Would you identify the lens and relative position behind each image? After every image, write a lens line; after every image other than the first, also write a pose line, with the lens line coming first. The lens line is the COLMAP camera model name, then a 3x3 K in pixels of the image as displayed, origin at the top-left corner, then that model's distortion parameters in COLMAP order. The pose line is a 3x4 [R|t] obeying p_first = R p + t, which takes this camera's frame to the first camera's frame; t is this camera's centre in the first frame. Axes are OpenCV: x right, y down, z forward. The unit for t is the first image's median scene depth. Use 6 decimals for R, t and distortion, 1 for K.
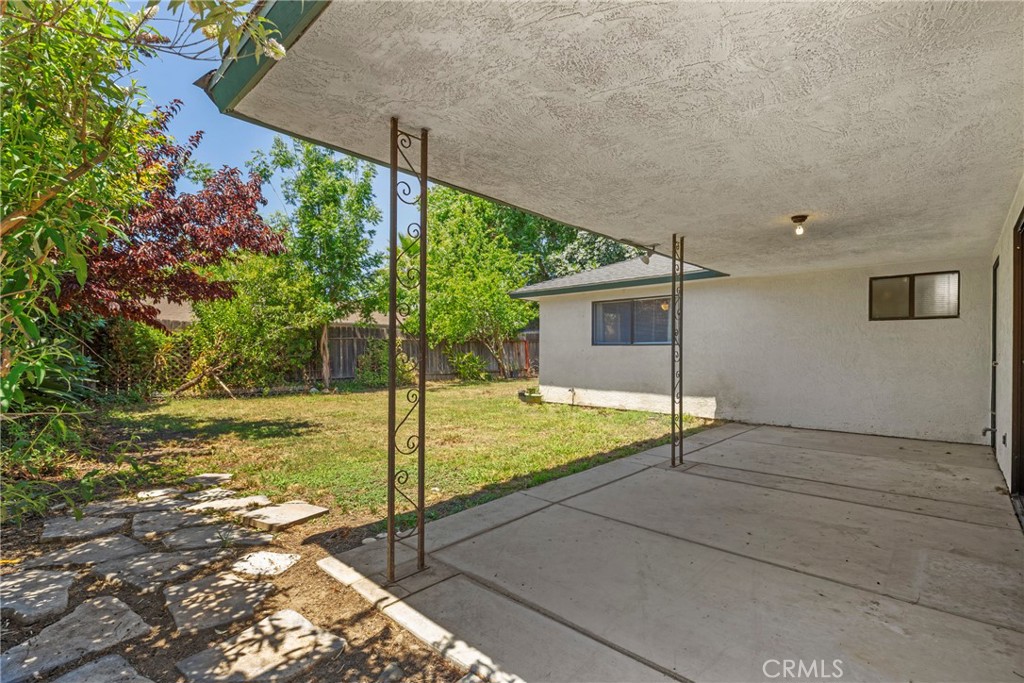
lens RADIAL K [[470.3, 0, 514.0], [0, 470.3, 346.9], [0, 0, 1]] dist [0.002791, -0.003174]
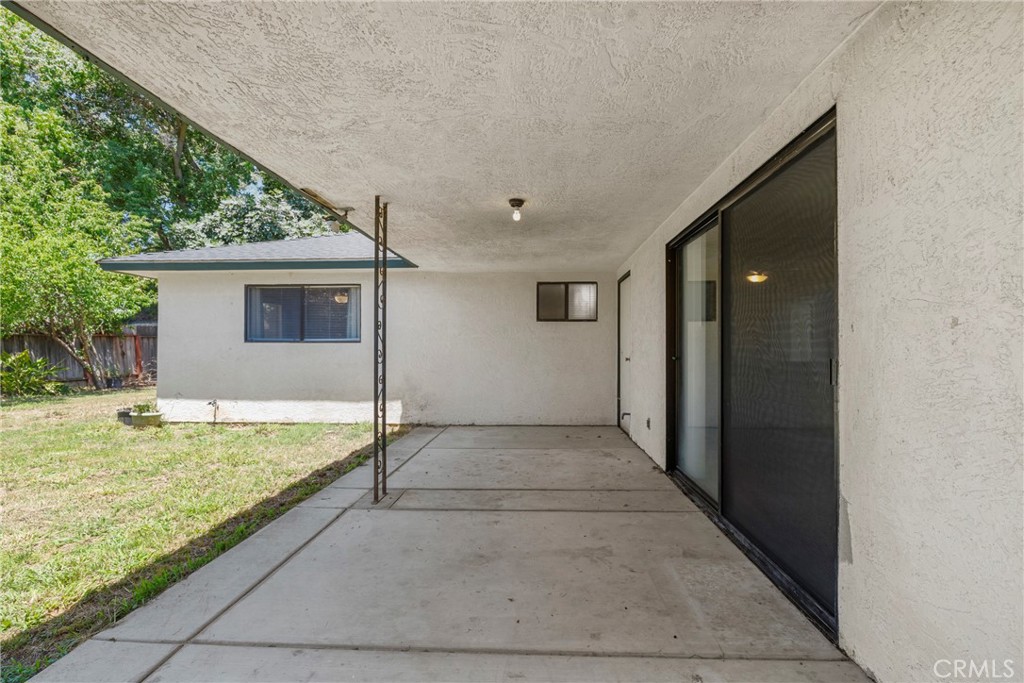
lens RADIAL K [[470.3, 0, 521.5], [0, 470.3, 346.5], [0, 0, 1]] dist [0.002791, -0.003174]
pose [[0.759732, 0.001612, 0.650235, 0.015049], [-0.003804, 0.999991, 0.001966, 0.001110], [-0.650226, -0.003968, 0.759731, 0.174330]]
